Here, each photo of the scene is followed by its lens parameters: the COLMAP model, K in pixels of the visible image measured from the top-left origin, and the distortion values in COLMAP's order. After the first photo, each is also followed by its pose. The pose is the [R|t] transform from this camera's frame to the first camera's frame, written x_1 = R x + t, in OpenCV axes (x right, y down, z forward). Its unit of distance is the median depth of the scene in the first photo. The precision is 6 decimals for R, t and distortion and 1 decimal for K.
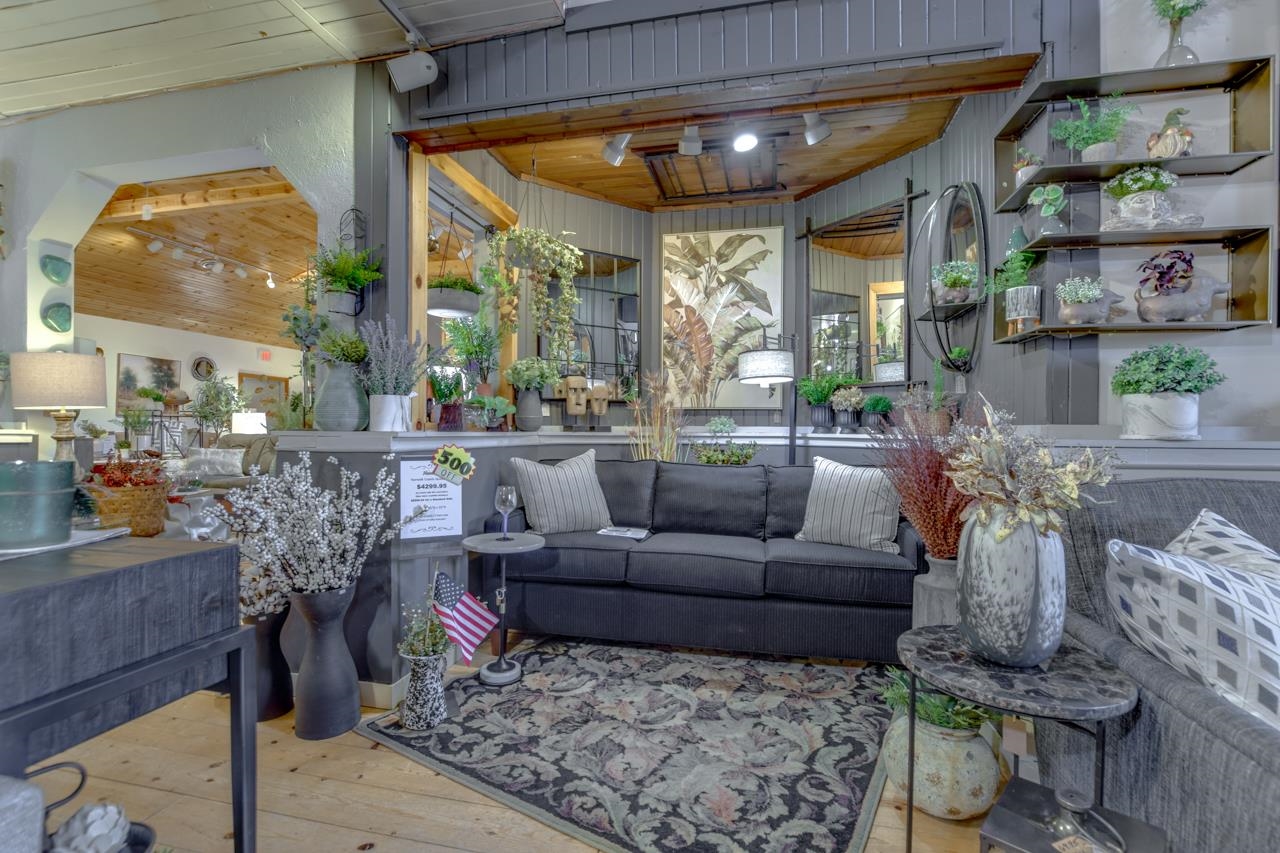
lens RADIAL K [[581.5, 0, 633.2], [0, 581.5, 430.1], [0, 0, 1]] dist [-0.022271, 0.000325]
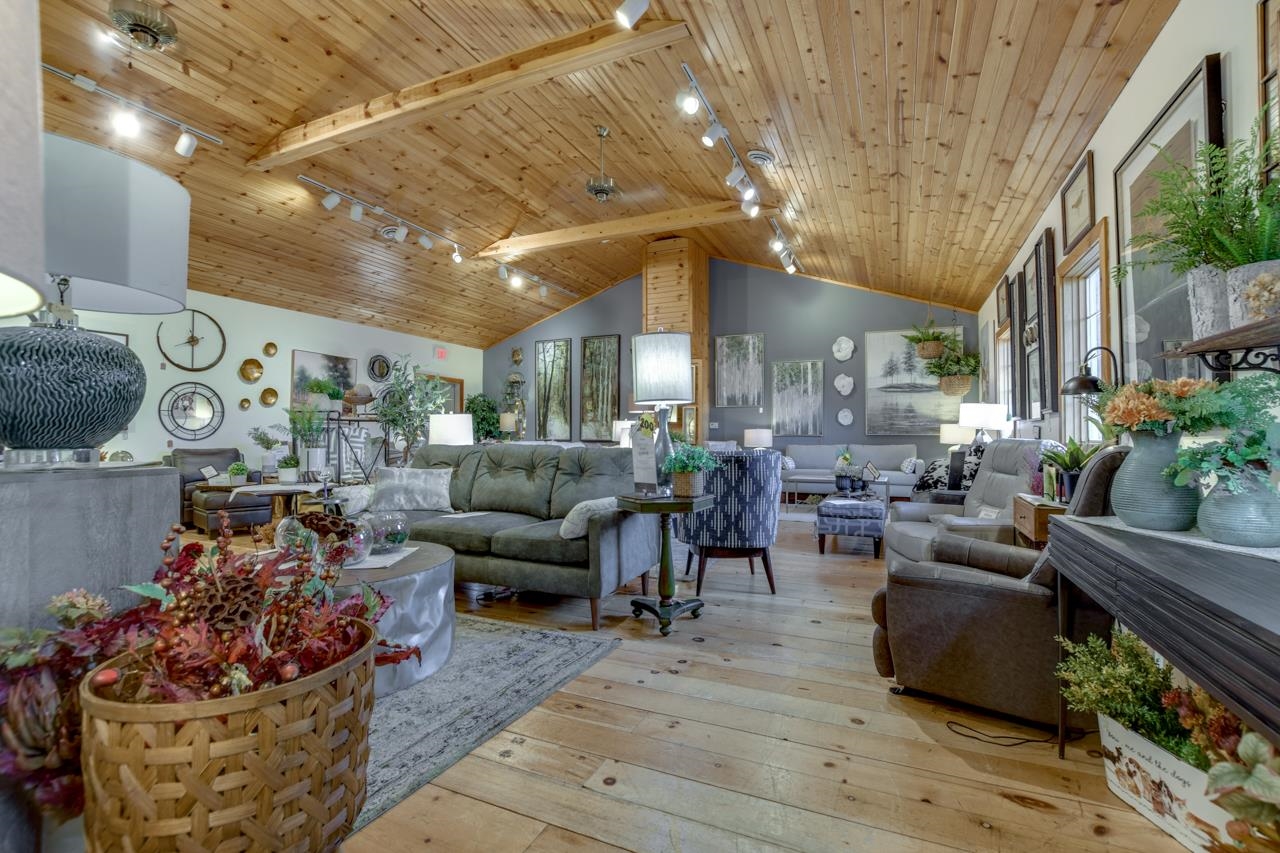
lens RADIAL K [[581.5, 0, 633.2], [0, 581.5, 430.1], [0, 0, 1]] dist [-0.022271, 0.000325]
pose [[0.977504, -0.006754, -0.210809, -0.533593], [0.004325, 0.999919, -0.011983, -0.003358], [0.210873, 0.010802, 0.977454, 0.635482]]
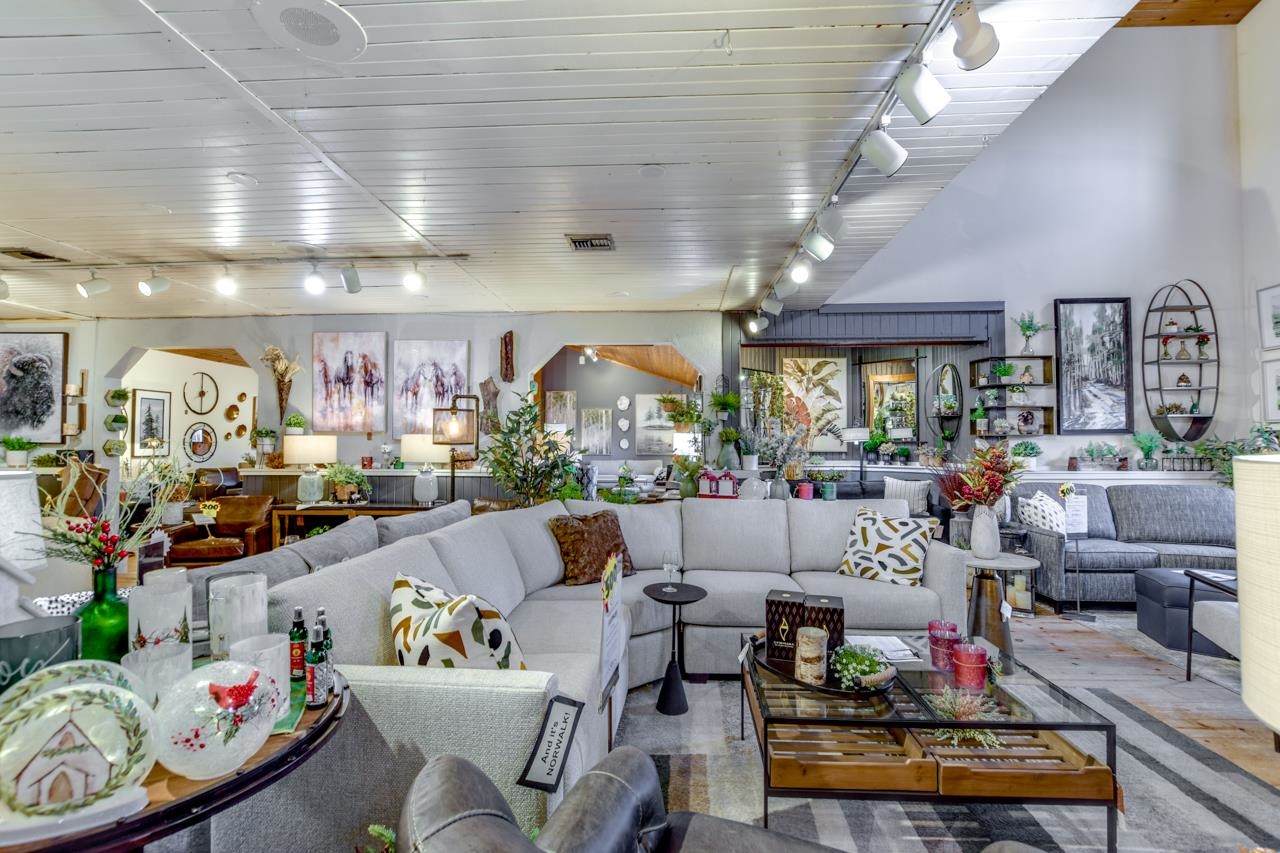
lens RADIAL K [[558.0, 0, 650.7], [0, 558.0, 433.7], [0, 0, 1]] dist [-0.018435, 0.000339]
pose [[0.983723, -0.001600, 0.179687, -0.698527], [0.006361, 0.999644, -0.025924, -0.050632], [-0.179581, 0.026645, 0.983382, -0.689552]]
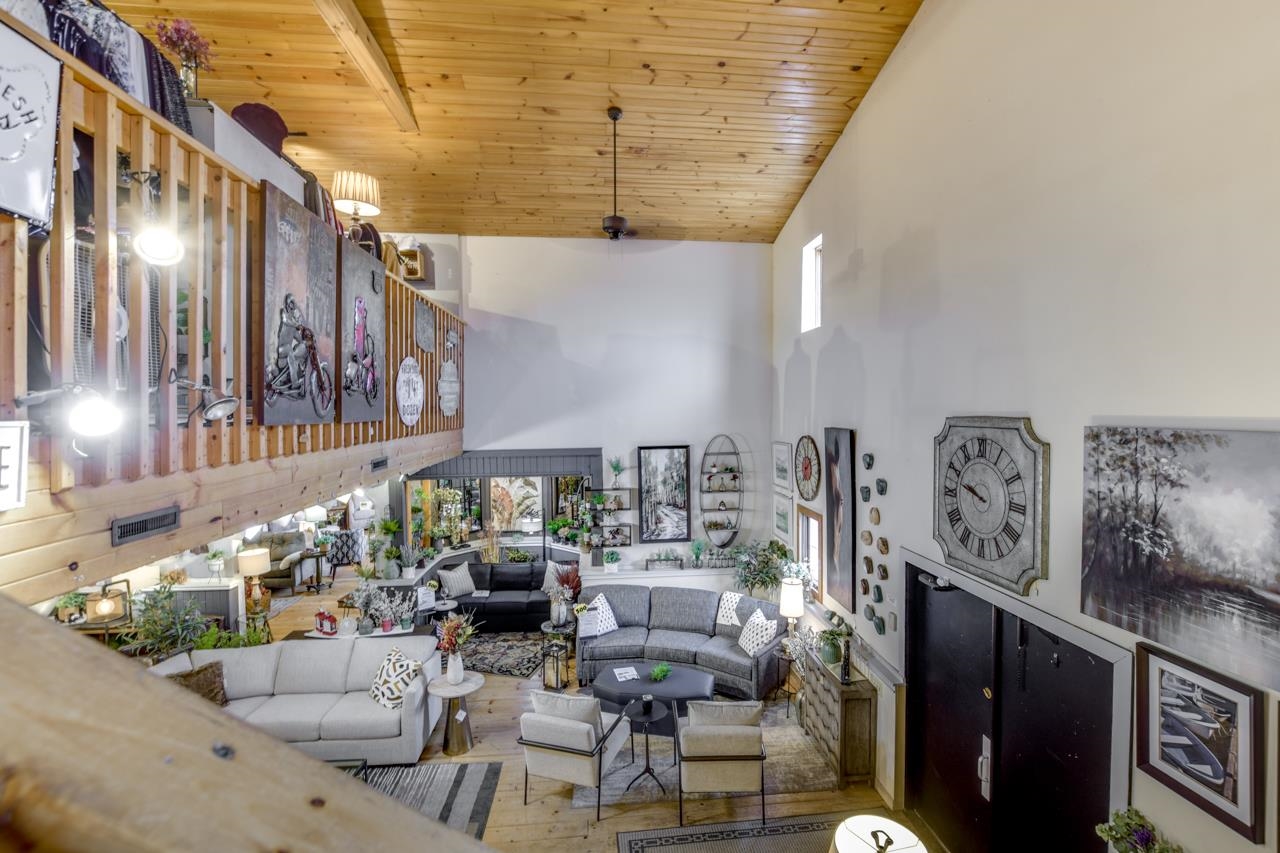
lens RADIAL K [[578.0, 0, 642.5], [0, 578.0, 445.8], [0, 0, 1]] dist [-0.001221, 0.000079]
pose [[0.948070, -0.030033, 0.316640, -0.101708], [0.012218, 0.998236, 0.058100, -0.508845], [-0.317826, -0.051214, 0.946765, -1.375645]]
